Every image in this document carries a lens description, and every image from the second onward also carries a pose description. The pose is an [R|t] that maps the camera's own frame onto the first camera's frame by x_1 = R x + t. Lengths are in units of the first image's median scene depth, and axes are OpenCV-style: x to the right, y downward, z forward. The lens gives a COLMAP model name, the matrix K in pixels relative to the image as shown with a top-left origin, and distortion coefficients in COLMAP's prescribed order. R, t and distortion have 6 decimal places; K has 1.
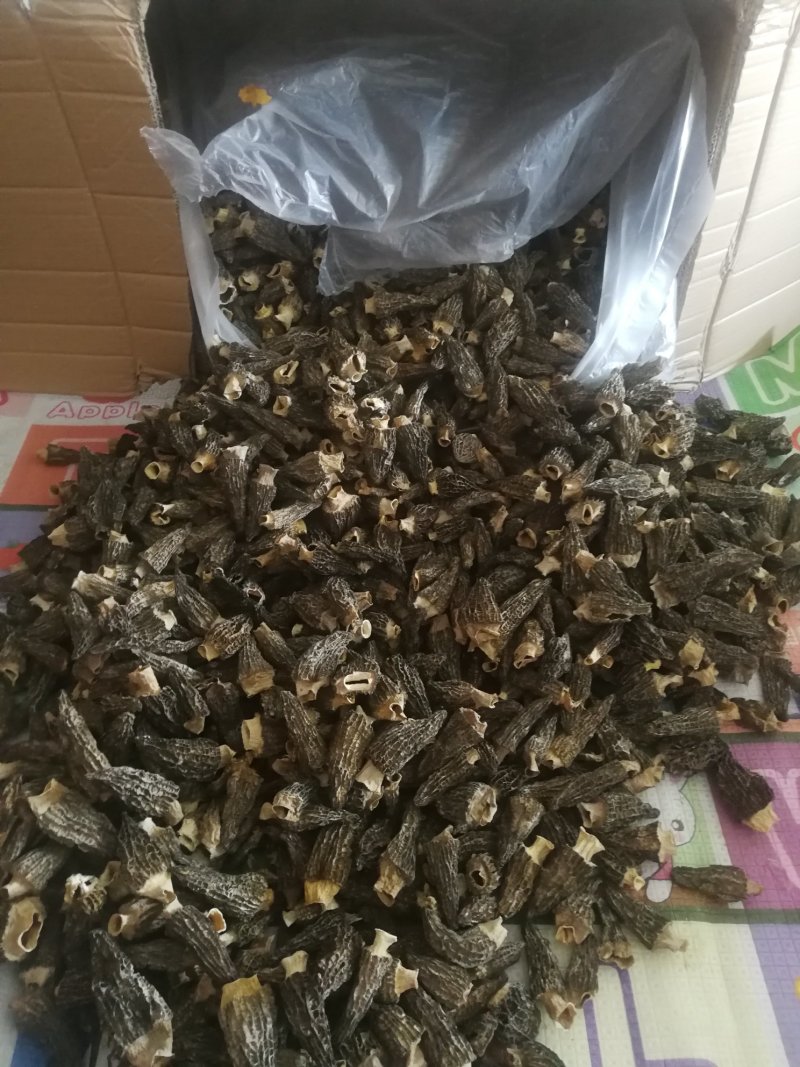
lens RADIAL K [[879.7, 0, 437.1], [0, 879.7, 534.0], [0, 0, 1]] dist [-0.009049, 0.026533]
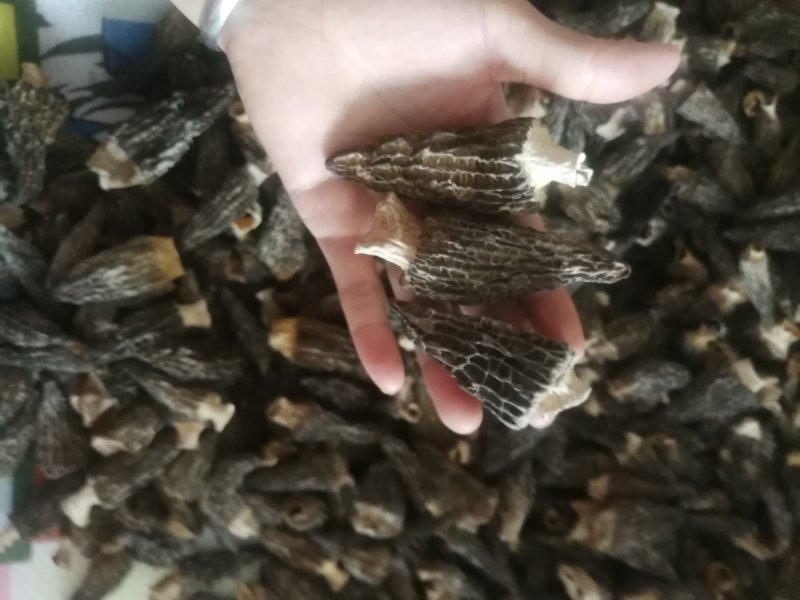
lens RADIAL K [[670.1, 0, 400.0], [0, 670.1, 300.0], [0, 0, 1]] dist [-0.026661, 0.005106]
pose [[-0.022398, 0.999100, -0.036024, -0.133236], [-0.904575, -0.004908, 0.426286, 0.014848], [0.425726, 0.042134, 0.903871, 0.405805]]
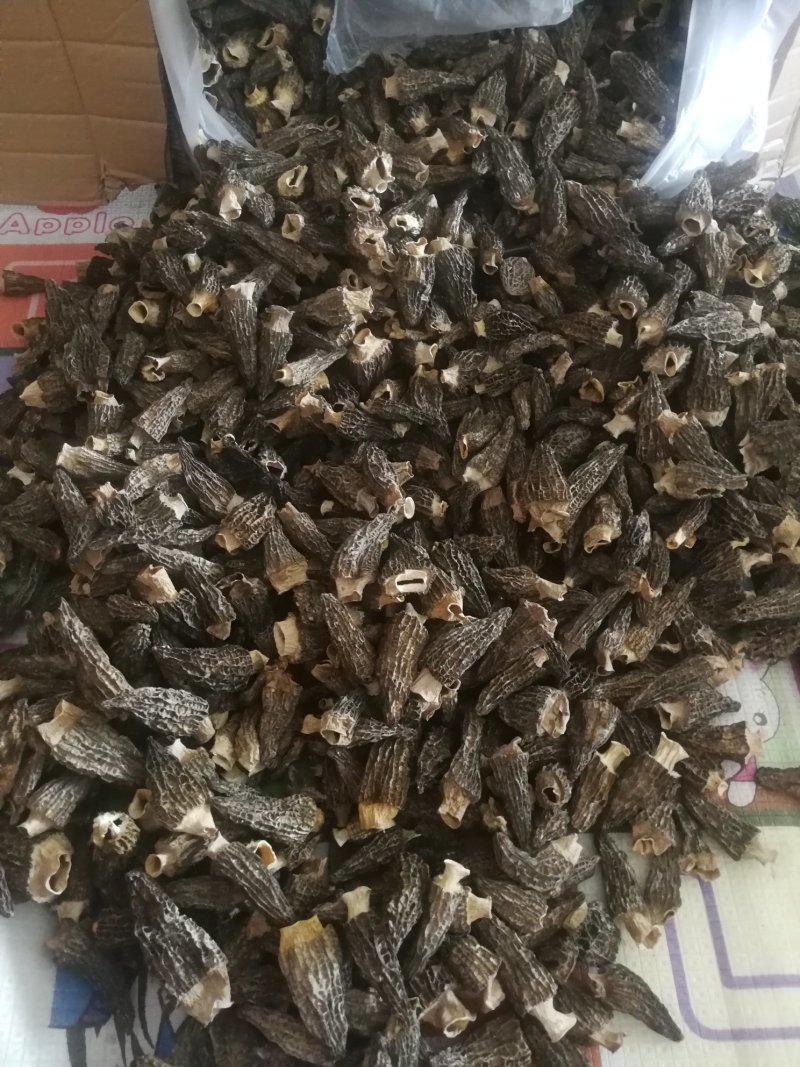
lens RADIAL K [[873.3, 0, 413.3], [0, 873.3, 529.7], [0, 0, 1]] dist [-0.029508, 0.067947]
pose [[0.999869, -0.013413, 0.009094, -0.091556], [0.010905, 0.972019, 0.234649, -0.074184], [-0.011987, -0.234519, 0.972038, 0.190105]]
